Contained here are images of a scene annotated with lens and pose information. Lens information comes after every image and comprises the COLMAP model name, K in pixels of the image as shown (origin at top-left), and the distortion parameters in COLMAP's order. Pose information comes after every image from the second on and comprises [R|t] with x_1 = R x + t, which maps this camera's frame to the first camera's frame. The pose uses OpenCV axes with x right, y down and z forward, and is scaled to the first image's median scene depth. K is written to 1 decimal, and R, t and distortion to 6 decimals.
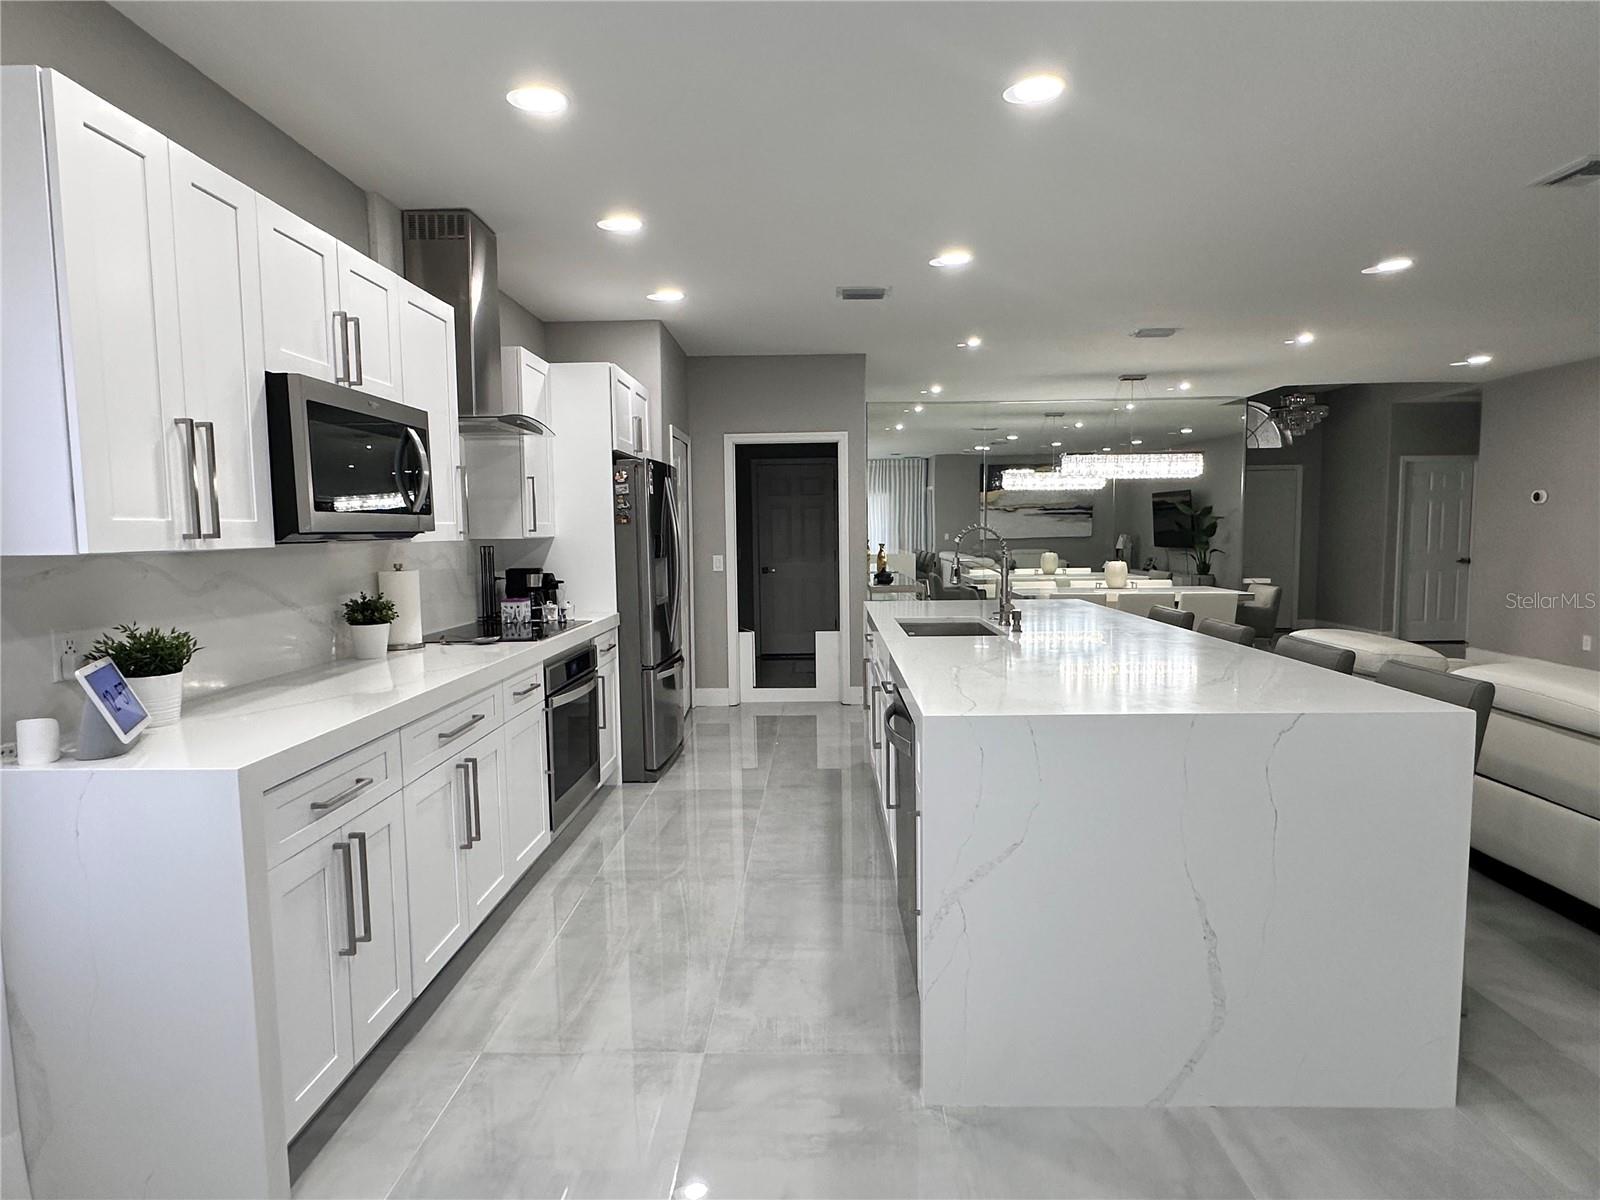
lens RADIAL K [[883.9, 0, 794.0], [0, 883.9, 608.0], [0, 0, 1]] dist [-0.009454, 0.005058]
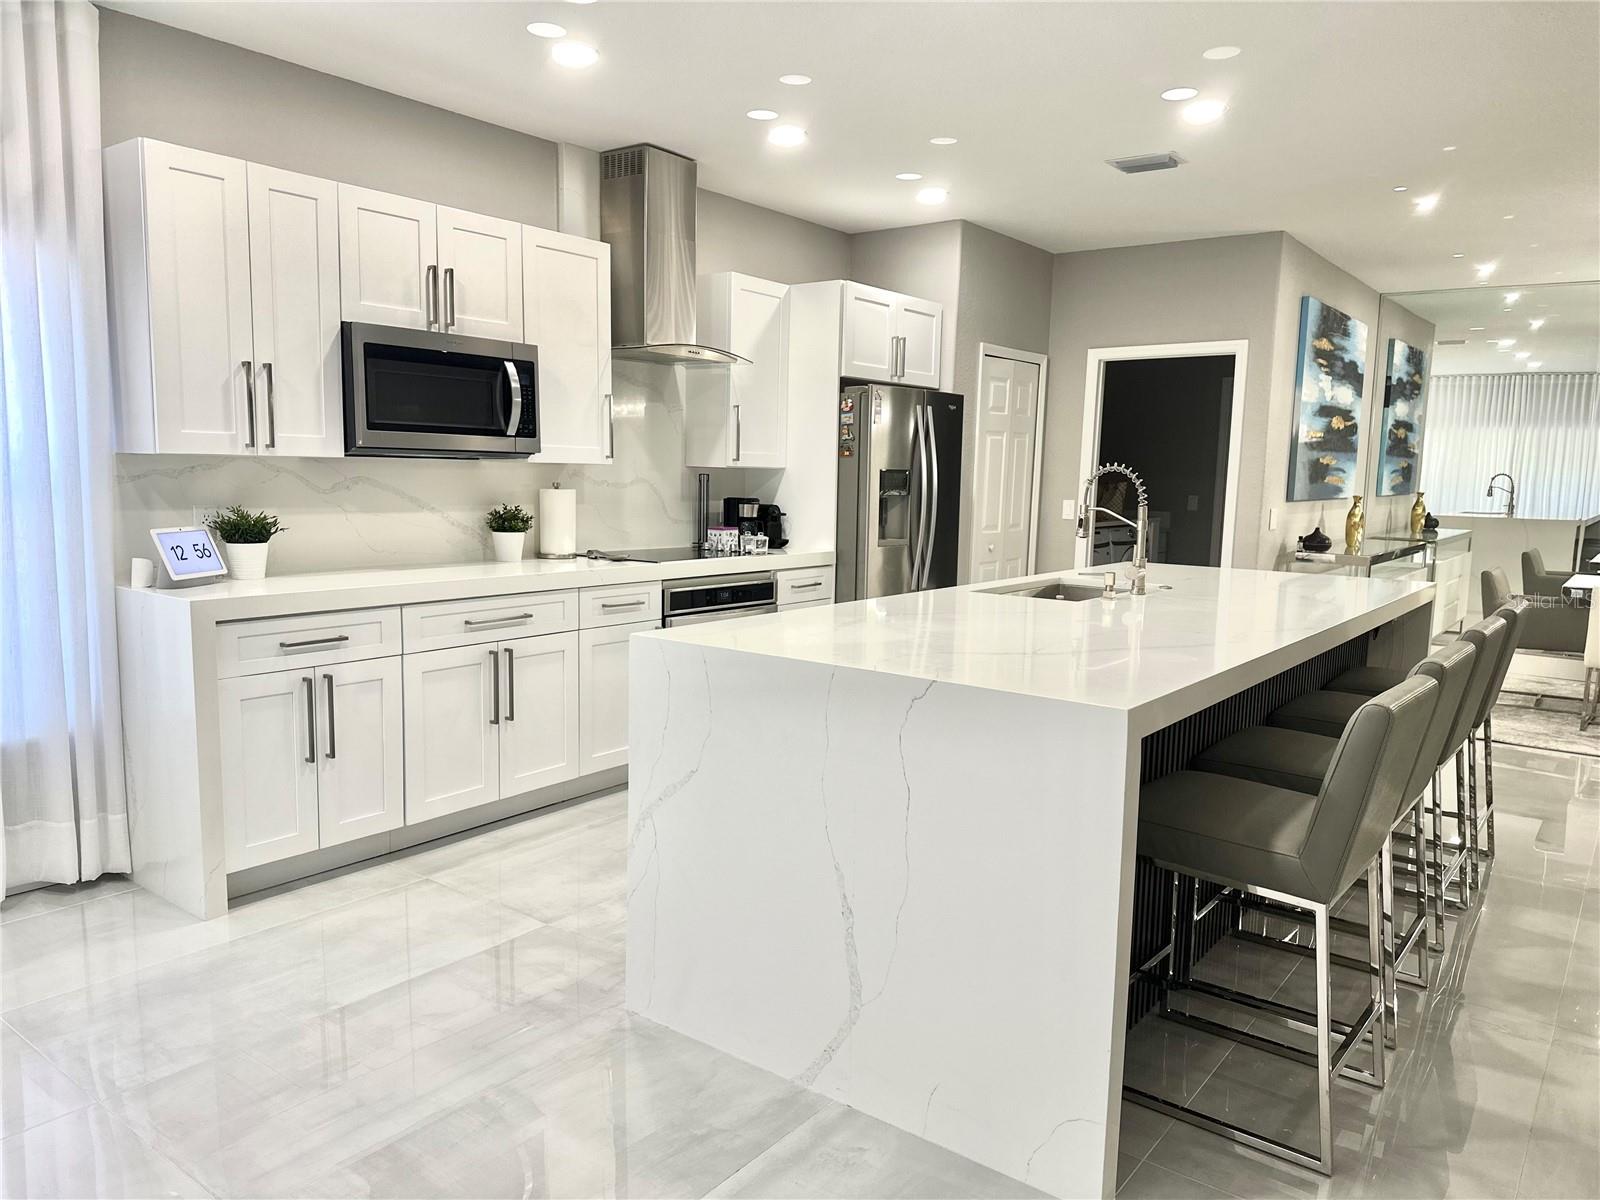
lens RADIAL K [[1115.4, 0, 798.5], [0, 1115.4, 610.8], [0, 0, 1]] dist [0.062206, -0.056678]
pose [[0.808799, 0.103717, -0.578867, 0.321815], [-0.083273, 0.994605, 0.061855, -0.000887], [0.582160, -0.001824, 0.813073, 0.011357]]
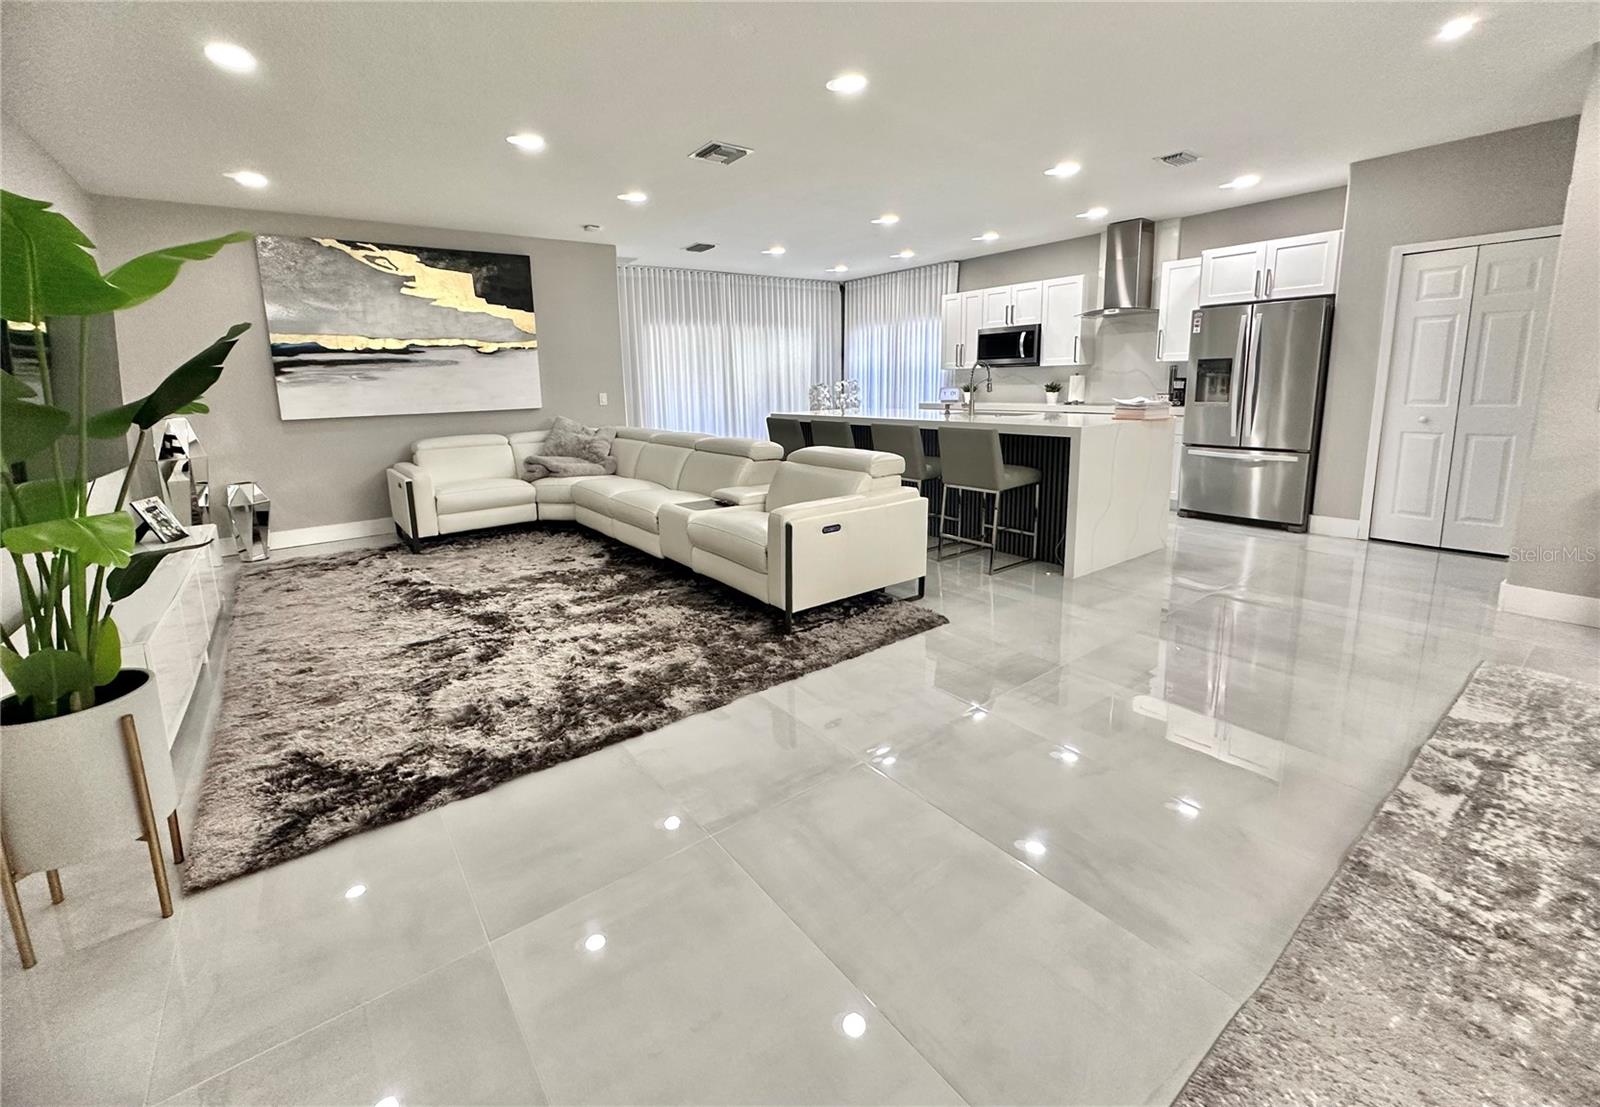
lens RADIAL K [[660.6, 0, 764.2], [0, 660.6, 489.1], [0, 0, 1]] dist [-0.001845, -0.000063]
pose [[-0.796119, 0.130656, -0.590866, 0.819102], [-0.019845, 0.970251, 0.241286, -0.089952], [0.604814, 0.203818, -0.769843, 1.048281]]
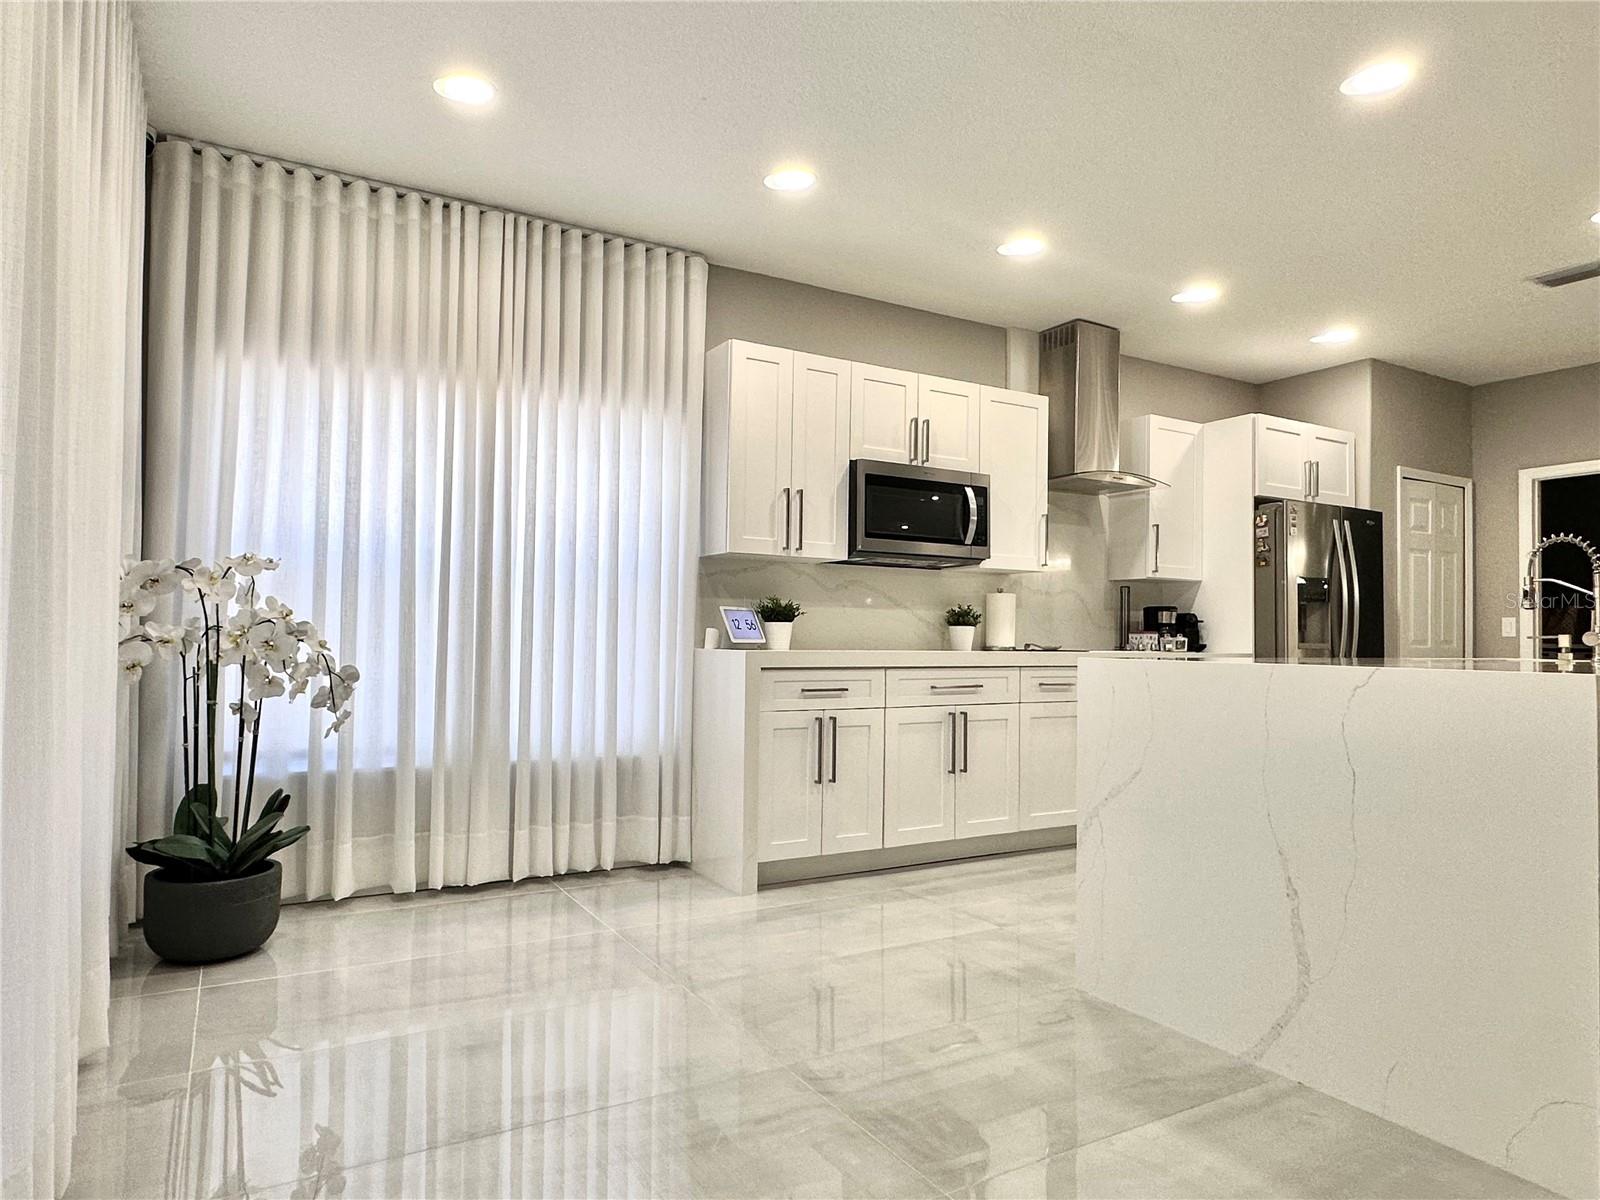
lens RADIAL K [[976.1, 0, 795.9], [0, 976.1, 604.4], [0, 0, 1]] dist [0.003797, -0.003119]
pose [[0.522675, -0.006219, -0.852509, 0.337729], [-0.098211, 0.992877, -0.067456, 0.053788], [0.846856, 0.118983, 0.518342, -0.023610]]
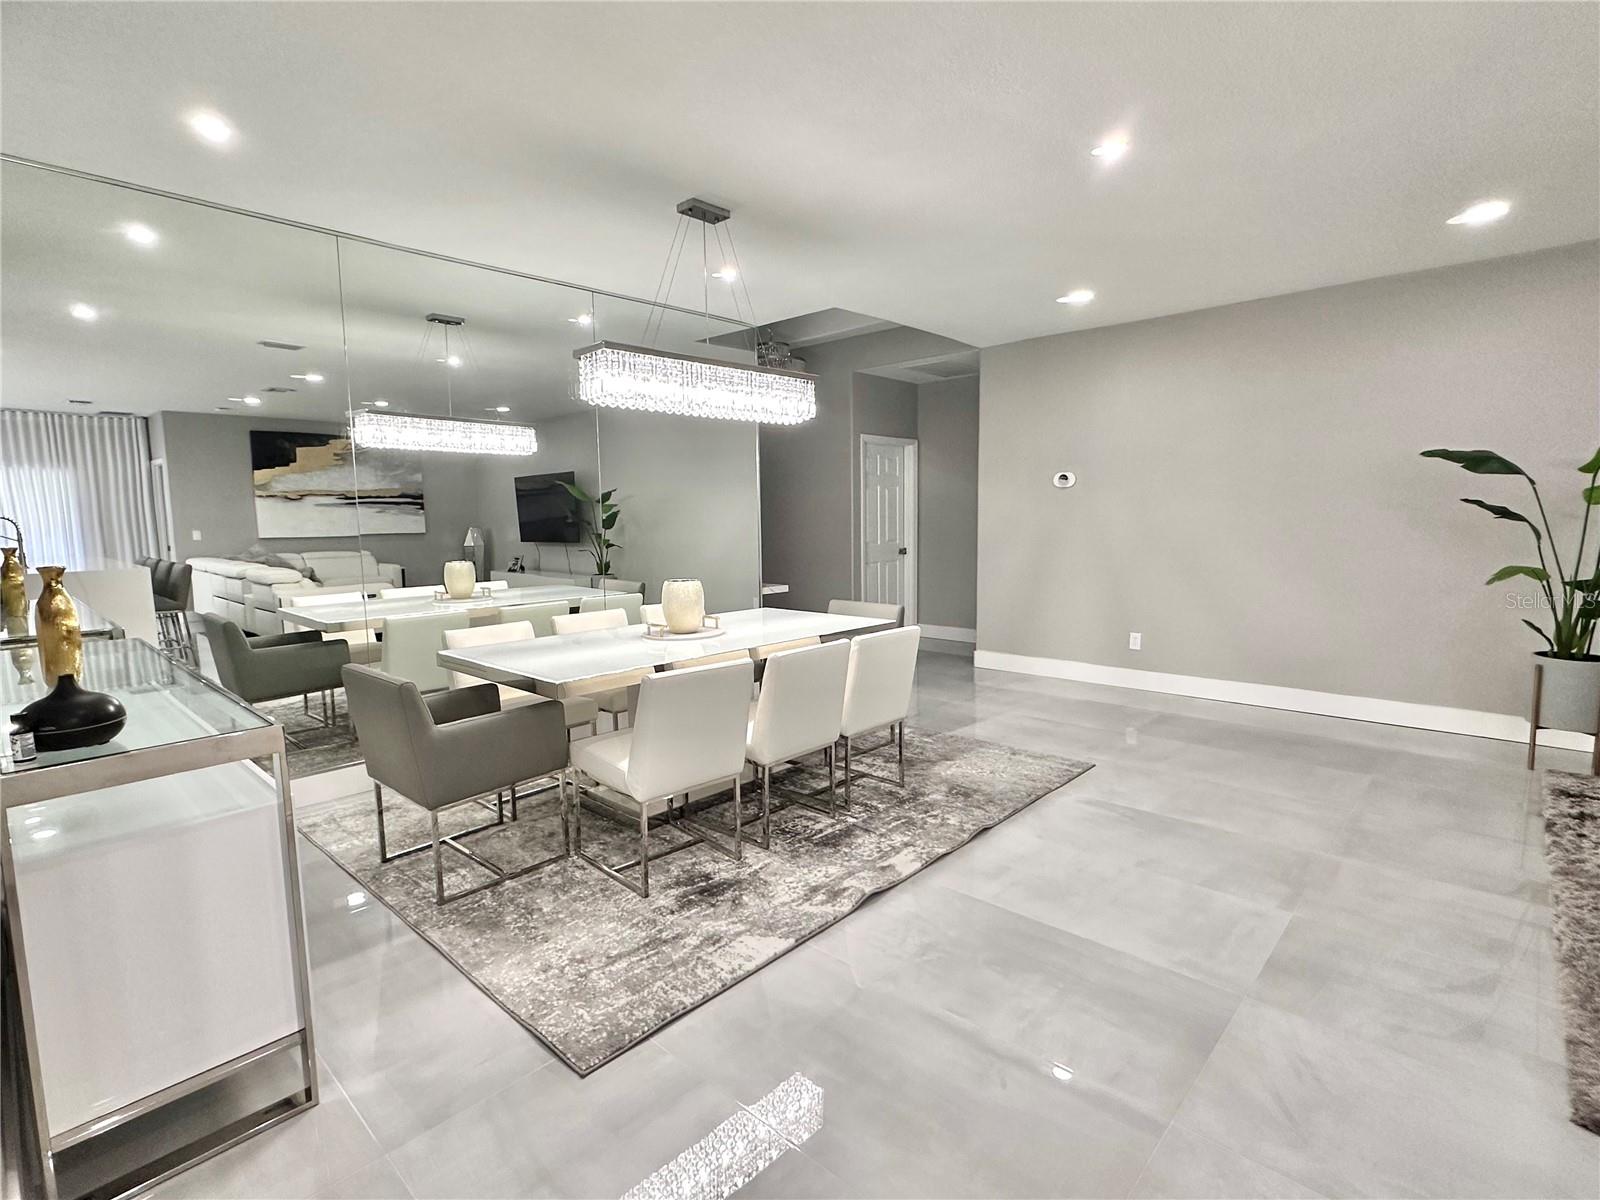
lens RADIAL K [[775.2, 0, 798.4], [0, 775.2, 602.5], [0, 0, 1]] dist [-0.001899, -0.001622]
pose [[0.658256, -0.082277, 0.748285, 0.084503], [0.074071, 0.996265, 0.044384, -0.064842], [-0.749142, 0.026210, 0.661891, 0.782887]]
